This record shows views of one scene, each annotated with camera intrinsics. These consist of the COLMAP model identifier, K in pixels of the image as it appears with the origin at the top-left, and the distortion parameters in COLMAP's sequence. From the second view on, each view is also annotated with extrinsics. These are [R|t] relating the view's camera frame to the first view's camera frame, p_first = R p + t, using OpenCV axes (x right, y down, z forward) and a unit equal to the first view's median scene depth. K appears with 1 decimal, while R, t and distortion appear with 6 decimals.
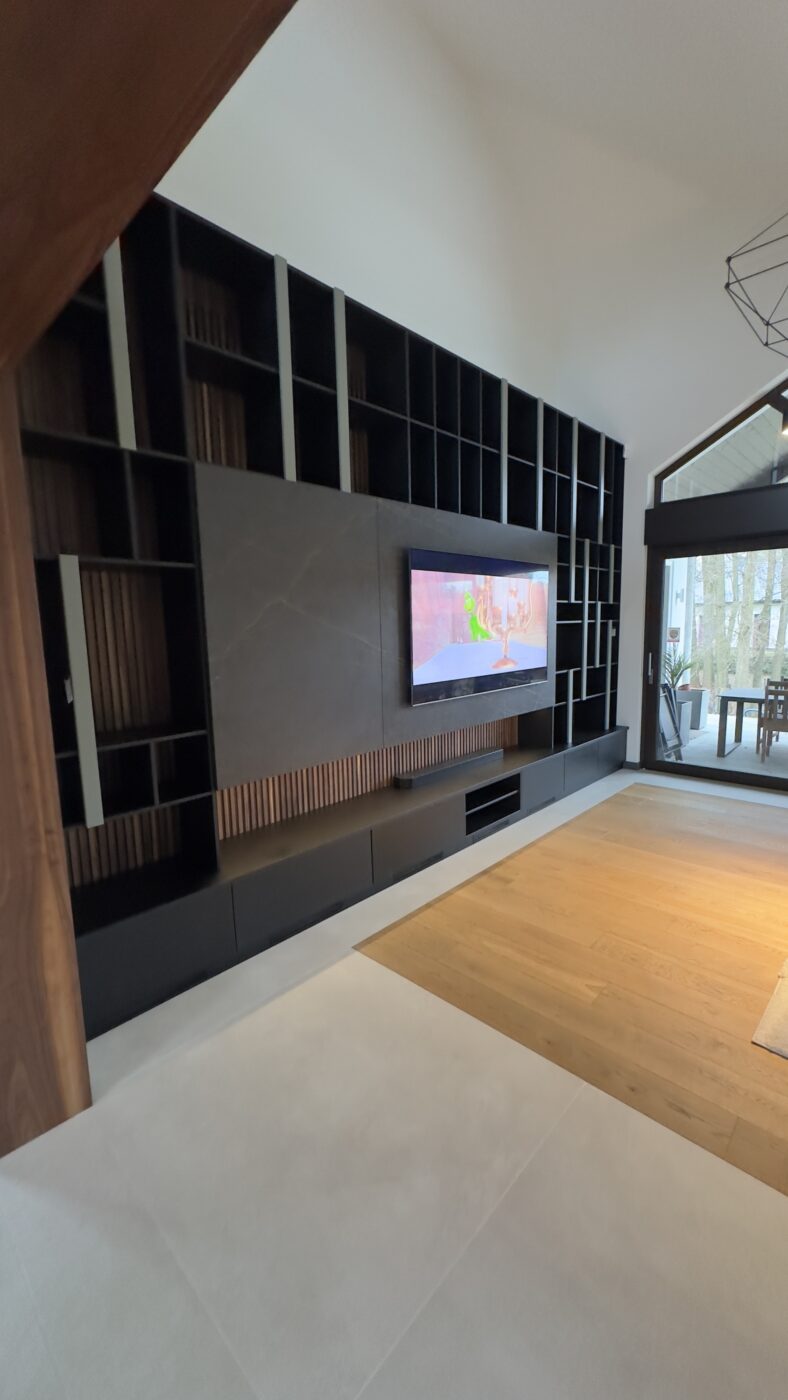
lens RADIAL K [[548.7, 0, 392.4], [0, 548.7, 696.5], [0, 0, 1]] dist [0.003099, 0.000243]
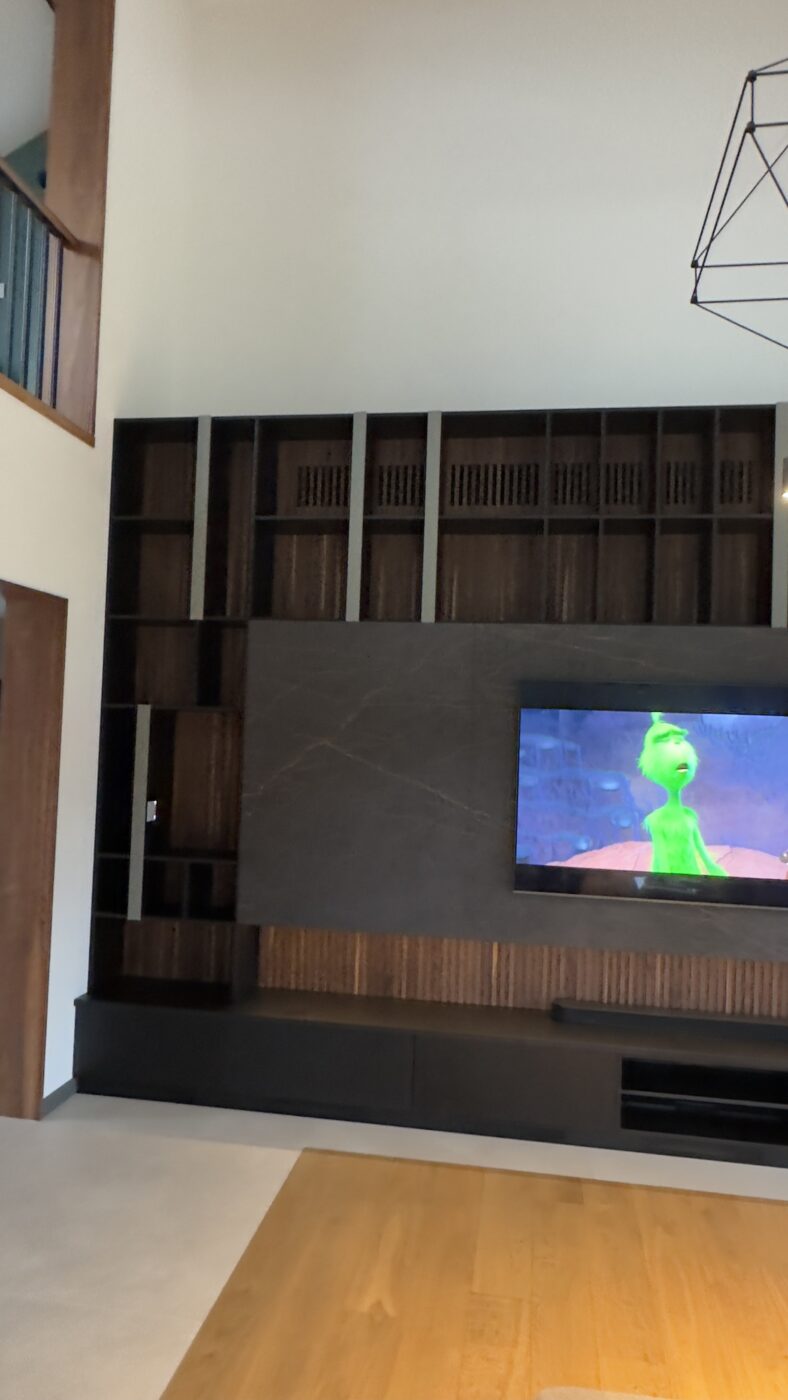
lens RADIAL K [[916.9, 0, 387.3], [0, 916.9, 702.7], [0, 0, 1]] dist [0.010186, 0.000627]
pose [[0.566355, 0.013541, -0.824050, 1.064114], [-0.156109, 0.983527, -0.091129, -0.104075], [0.809242, 0.180253, 0.559139, 0.162115]]
